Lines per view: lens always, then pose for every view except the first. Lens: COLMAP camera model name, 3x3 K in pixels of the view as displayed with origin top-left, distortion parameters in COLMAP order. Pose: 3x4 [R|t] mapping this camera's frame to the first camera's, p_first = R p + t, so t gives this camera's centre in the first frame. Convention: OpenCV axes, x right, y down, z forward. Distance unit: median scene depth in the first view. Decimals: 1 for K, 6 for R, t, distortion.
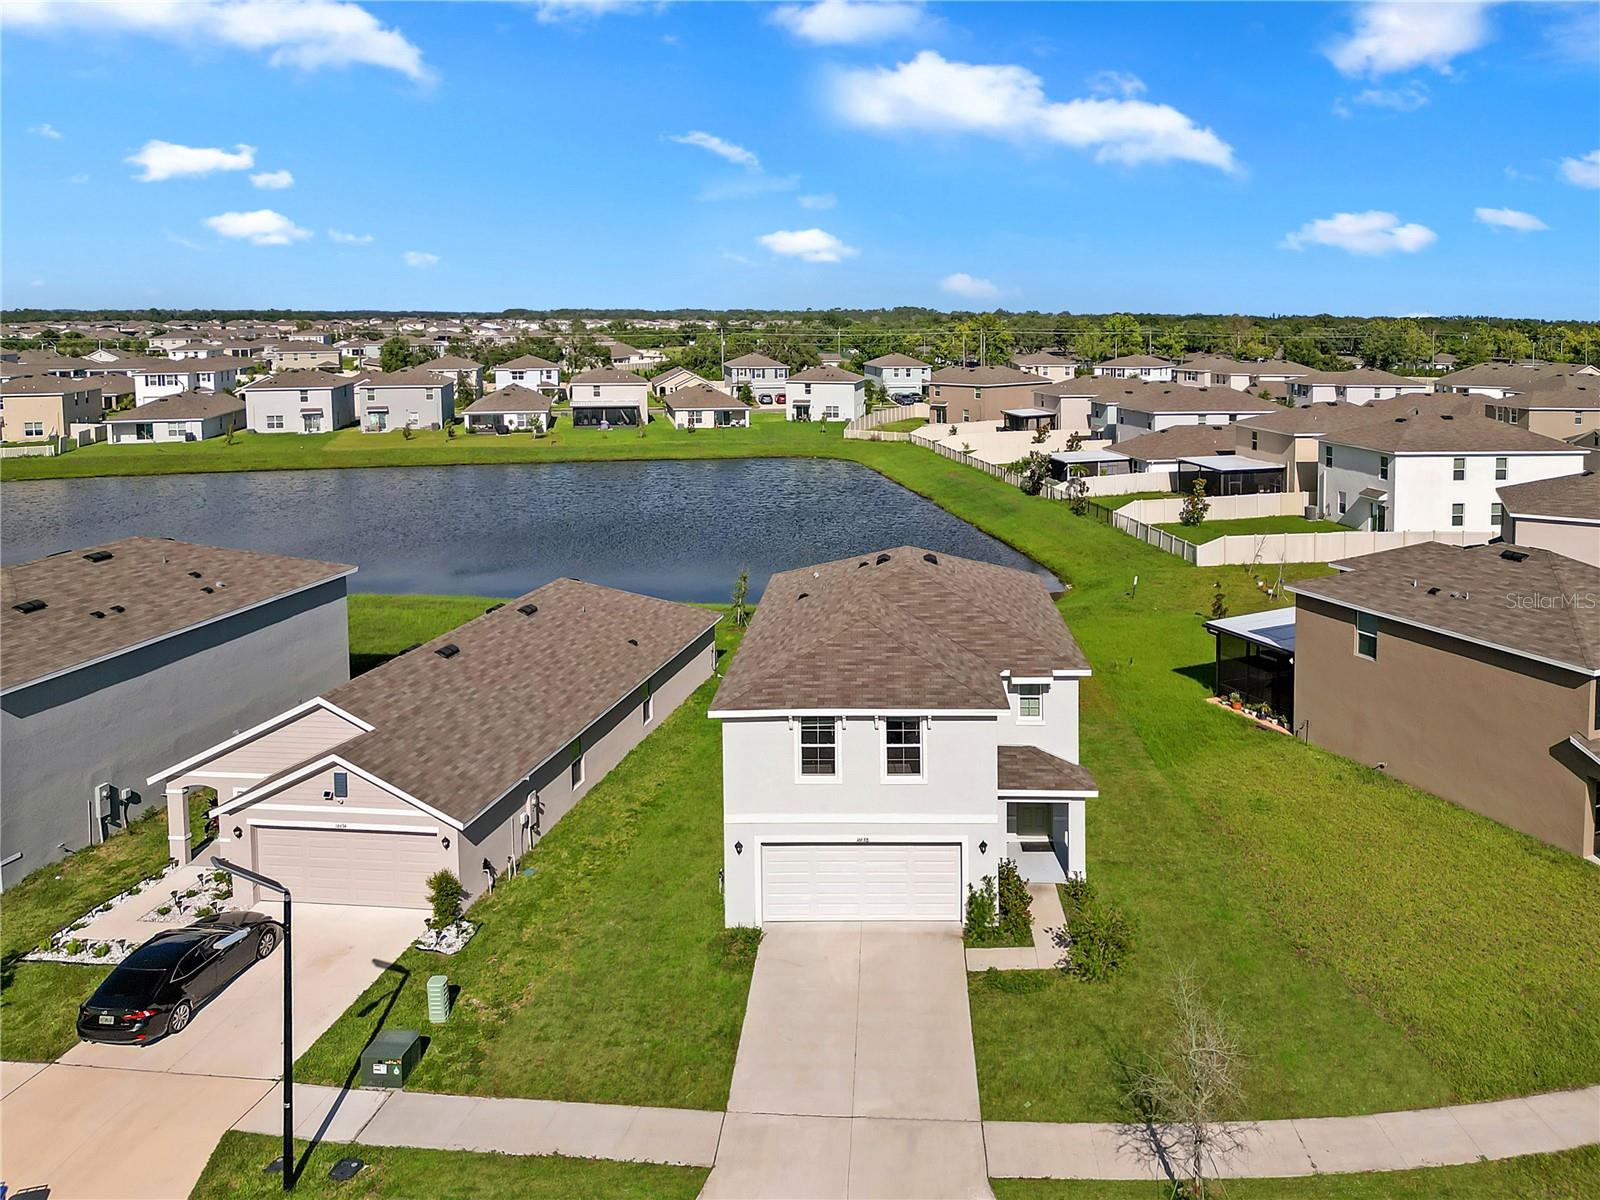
lens RADIAL K [[1422.8, 0, 839.5], [0, 1422.8, 572.7], [0, 0, 1]] dist [0.244323, -0.491655]
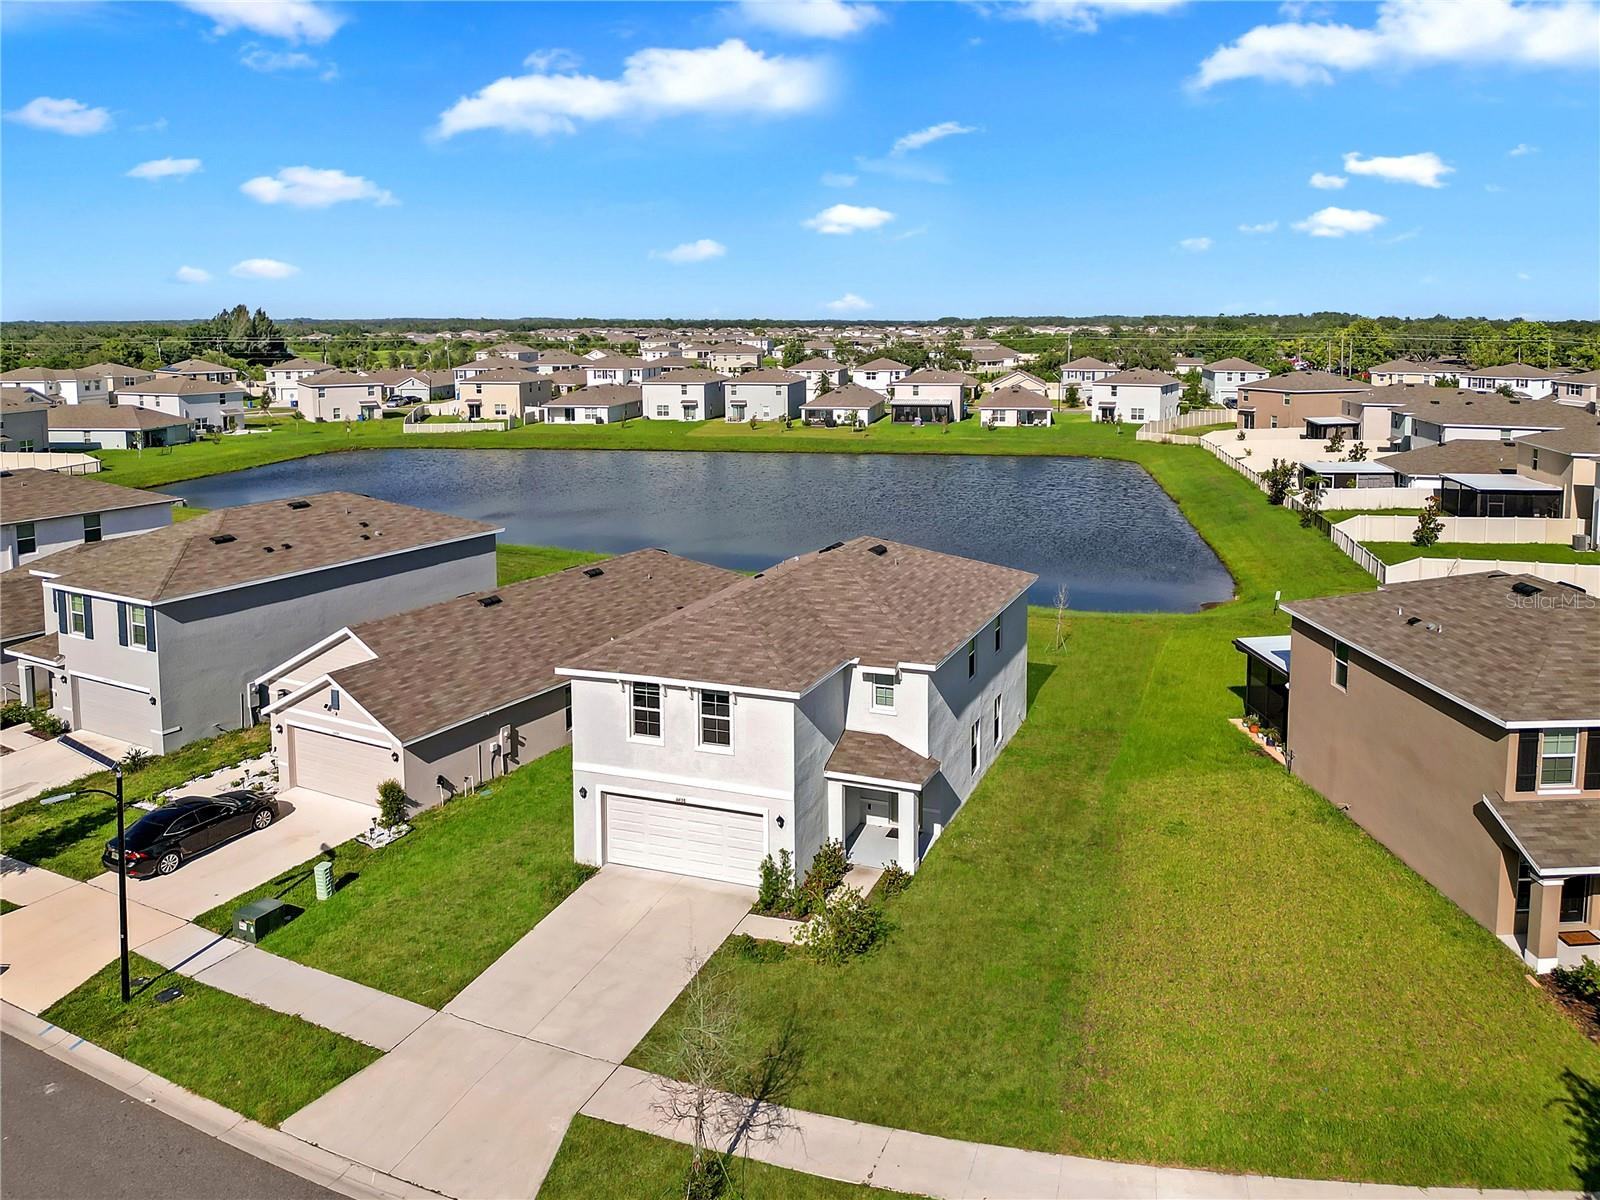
lens RADIAL K [[1322.9, 0, 858.3], [0, 1322.9, 552.1], [0, 0, 1]] dist [0.250535, -0.496140]
pose [[0.930026, 0.070456, -0.360676, 0.204814], [-0.072847, 0.997319, 0.006979, -0.007586], [0.360201, 0.019783, 0.932665, 0.040244]]
